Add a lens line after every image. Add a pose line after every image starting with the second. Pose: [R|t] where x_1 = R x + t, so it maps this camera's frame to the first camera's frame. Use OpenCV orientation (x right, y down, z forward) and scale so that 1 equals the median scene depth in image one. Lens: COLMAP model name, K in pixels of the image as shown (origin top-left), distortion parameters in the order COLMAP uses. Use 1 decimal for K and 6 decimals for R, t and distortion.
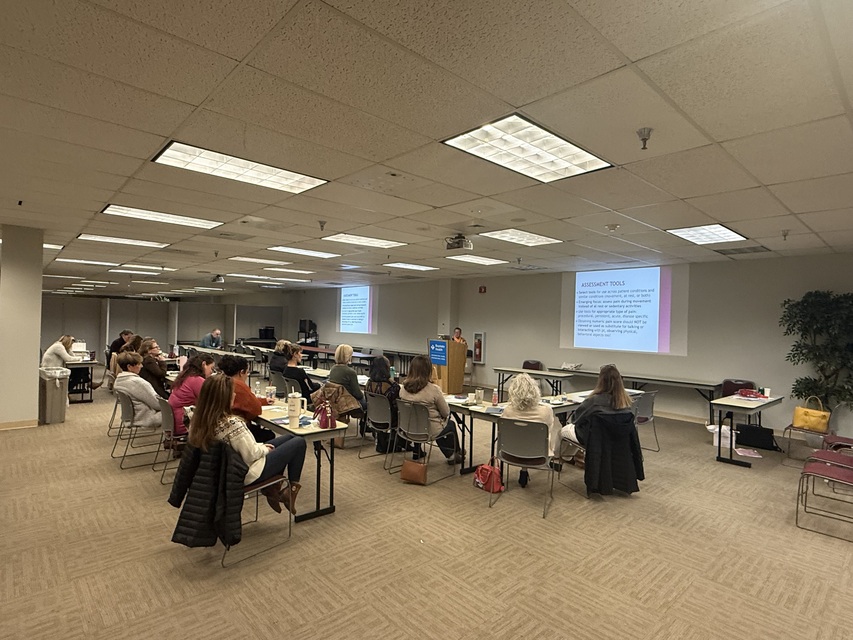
lens RADIAL K [[452.3, 0, 427.0], [0, 452.3, 320.9], [0, 0, 1]] dist [0.000042, 0.000363]
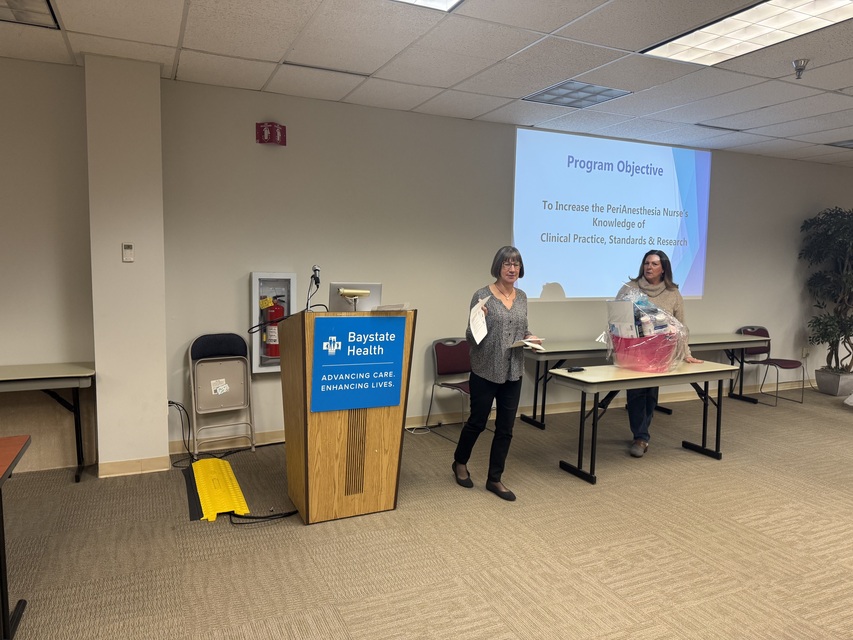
lens RADIAL K [[610.5, 0, 431.2], [0, 610.5, 306.1], [0, 0, 1]] dist [0.080648, 0.001385]
pose [[0.309280, -0.097326, 0.945978, -0.530400], [-0.017145, 0.994017, 0.107874, 0.001708], [-0.950816, -0.049582, 0.305761, 1.607214]]
